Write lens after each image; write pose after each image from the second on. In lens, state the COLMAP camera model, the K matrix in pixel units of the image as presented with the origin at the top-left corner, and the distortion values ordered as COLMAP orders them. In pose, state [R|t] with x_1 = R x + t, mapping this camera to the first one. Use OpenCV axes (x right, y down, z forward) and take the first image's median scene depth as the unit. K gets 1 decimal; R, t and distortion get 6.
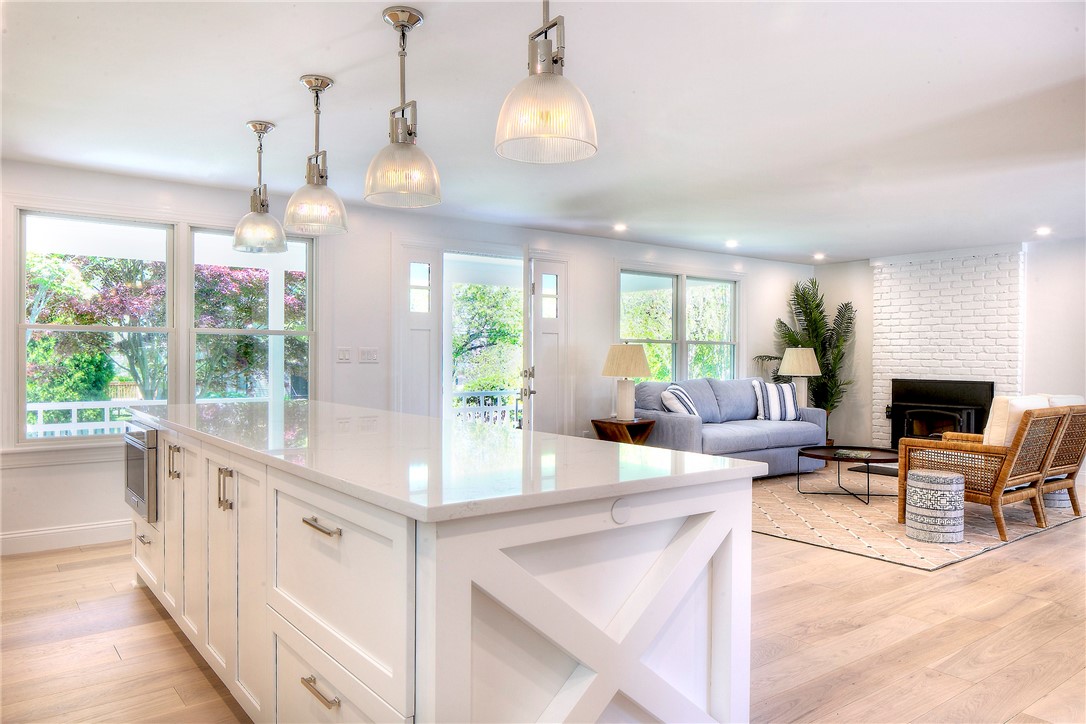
lens RADIAL K [[761.7, 0, 542.7], [0, 761.7, 376.4], [0, 0, 1]] dist [-0.027494, -0.002043]
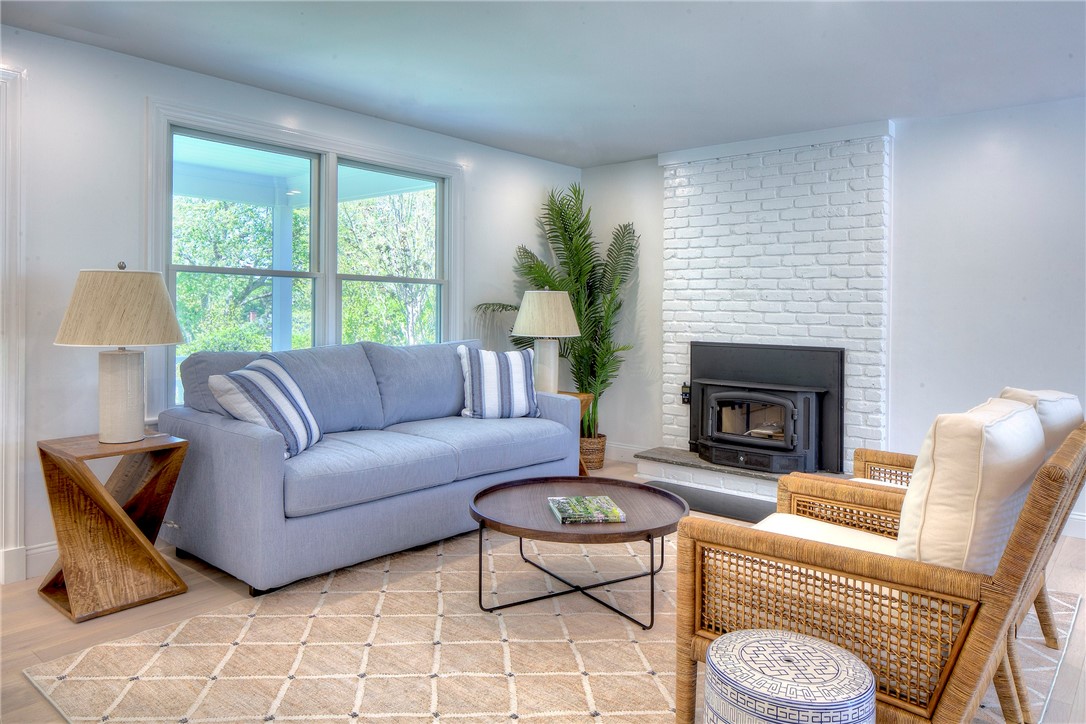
lens RADIAL K [[743.1, 0, 544.7], [0, 743.1, 318.1], [0, 0, 1]] dist [-0.007358, -0.000172]
pose [[0.976830, 0.005082, 0.213958, 0.213027], [-0.002043, 0.999894, -0.014423, -0.007510], [-0.214009, 0.013652, 0.976736, 0.426230]]
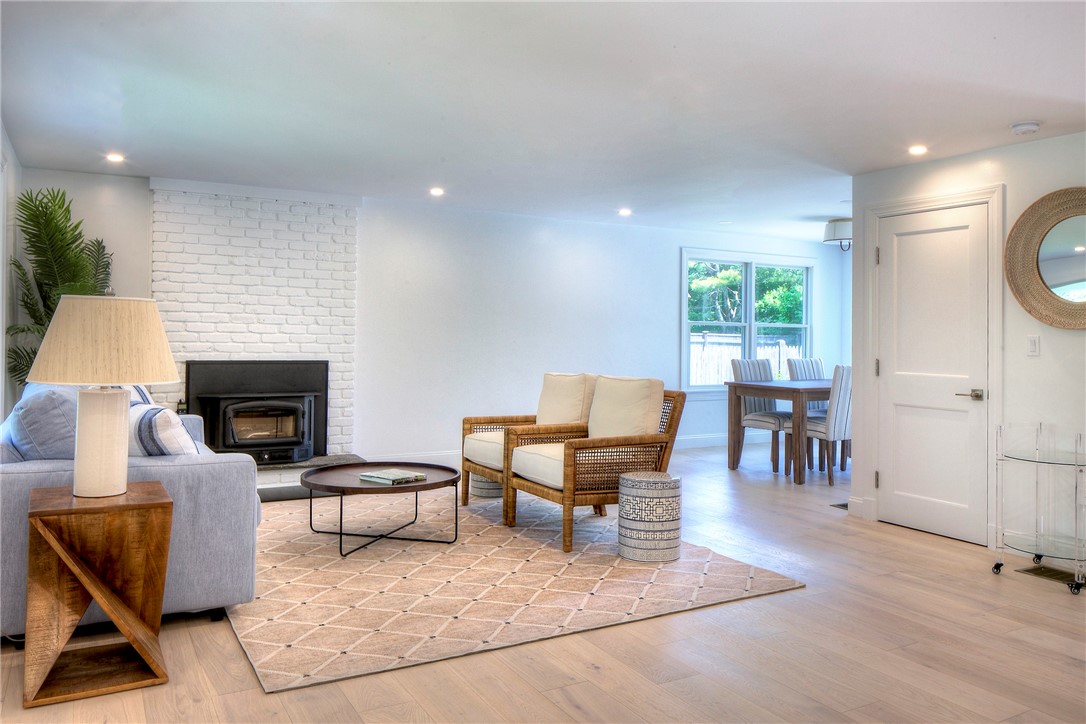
lens RADIAL K [[810.8, 0, 568.3], [0, 810.8, 327.4], [0, 0, 1]] dist [0.046587, -0.098614]
pose [[0.124717, 0.005105, 0.992179, -0.225497], [0.013103, 0.999891, -0.006792, -0.017693], [-0.992106, 0.013848, 0.124637, 0.584207]]
